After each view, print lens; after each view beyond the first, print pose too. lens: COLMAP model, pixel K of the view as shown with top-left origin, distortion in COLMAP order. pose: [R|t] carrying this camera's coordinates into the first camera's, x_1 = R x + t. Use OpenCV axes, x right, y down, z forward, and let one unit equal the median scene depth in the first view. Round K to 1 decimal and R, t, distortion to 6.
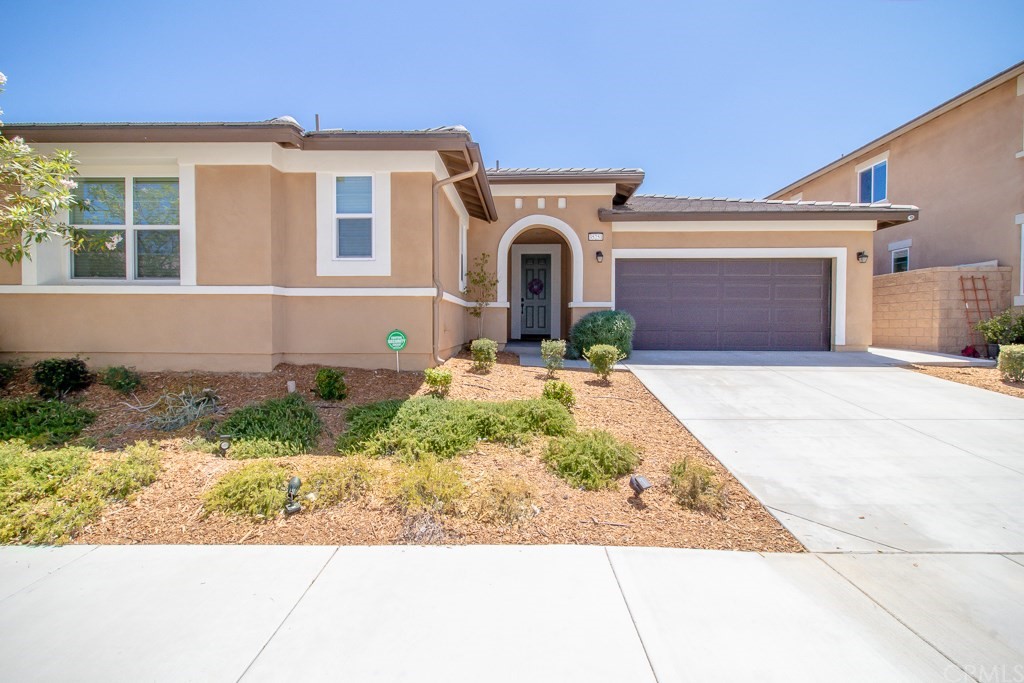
lens RADIAL K [[472.9, 0, 511.4], [0, 472.9, 334.1], [0, 0, 1]] dist [0.000955, 0.000137]
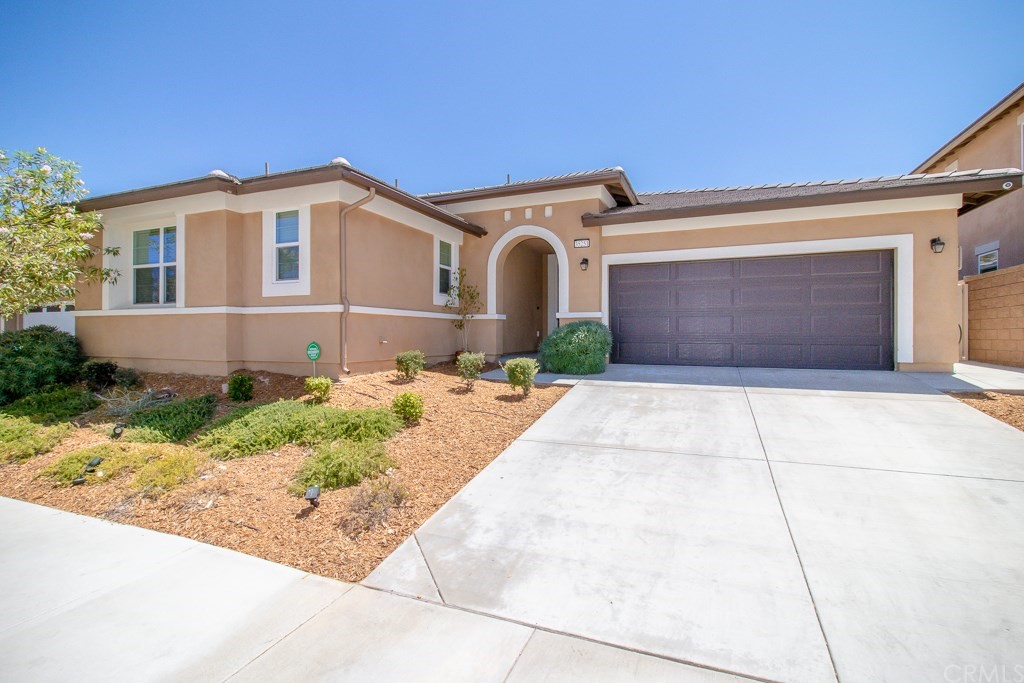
lens RADIAL K [[472.9, 0, 511.6], [0, 472.9, 337.6], [0, 0, 1]] dist [0.000955, 0.000137]
pose [[0.933779, 0.000014, -0.357850, 0.411410], [-0.004640, 0.999916, -0.012067, -0.005850], [0.357819, 0.012928, 0.933701, 0.074001]]
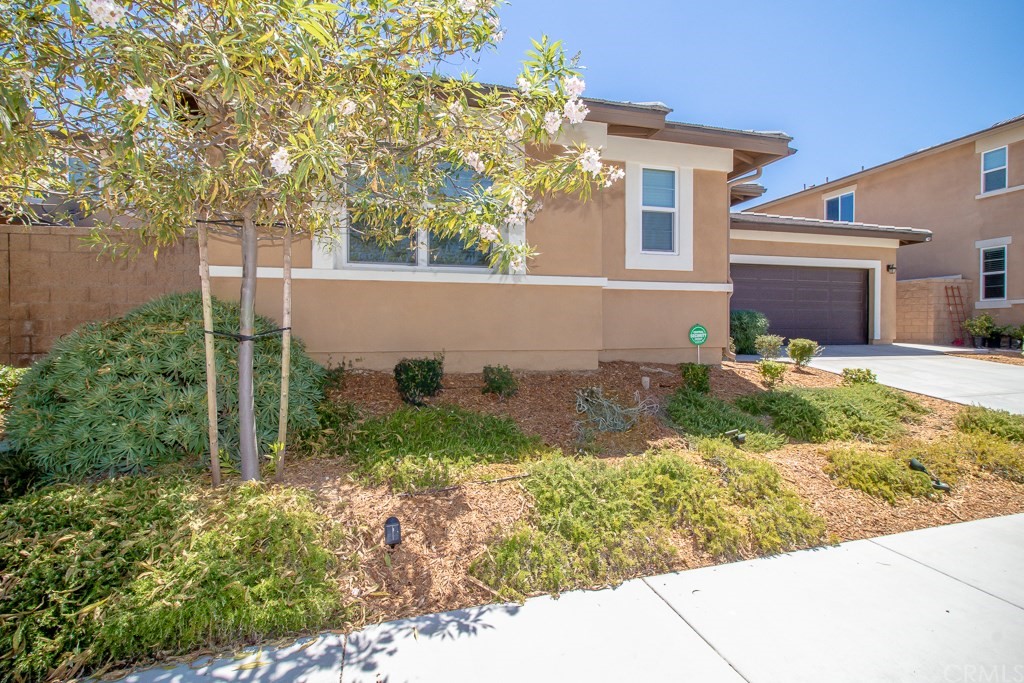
lens RADIAL K [[472.9, 0, 514.3], [0, 472.9, 335.4], [0, 0, 1]] dist [0.000955, 0.000137]
pose [[0.957871, -0.008398, 0.287075, -0.615462], [0.010747, 0.999920, -0.006605, 0.011416], [-0.286997, 0.009412, 0.957885, 0.097491]]
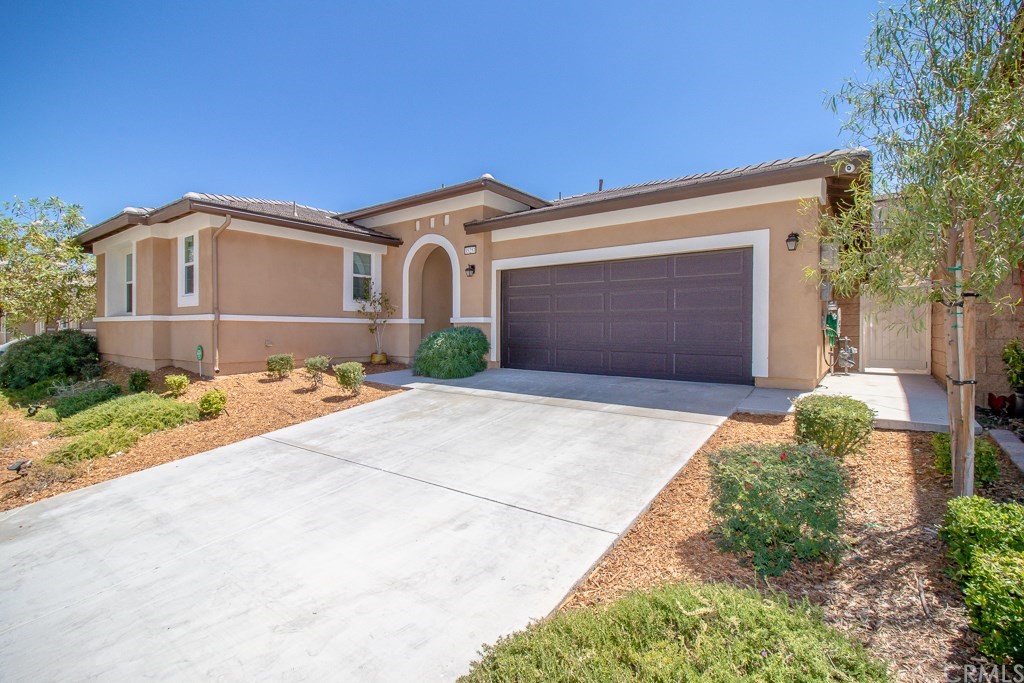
lens RADIAL K [[472.9, 0, 510.3], [0, 472.9, 338.0], [0, 0, 1]] dist [0.000955, 0.000137]
pose [[0.811672, 0.011485, -0.584001, 0.866861], [-0.014055, 0.999901, 0.000129, -0.028974], [0.583945, 0.008103, 0.811753, 0.281659]]
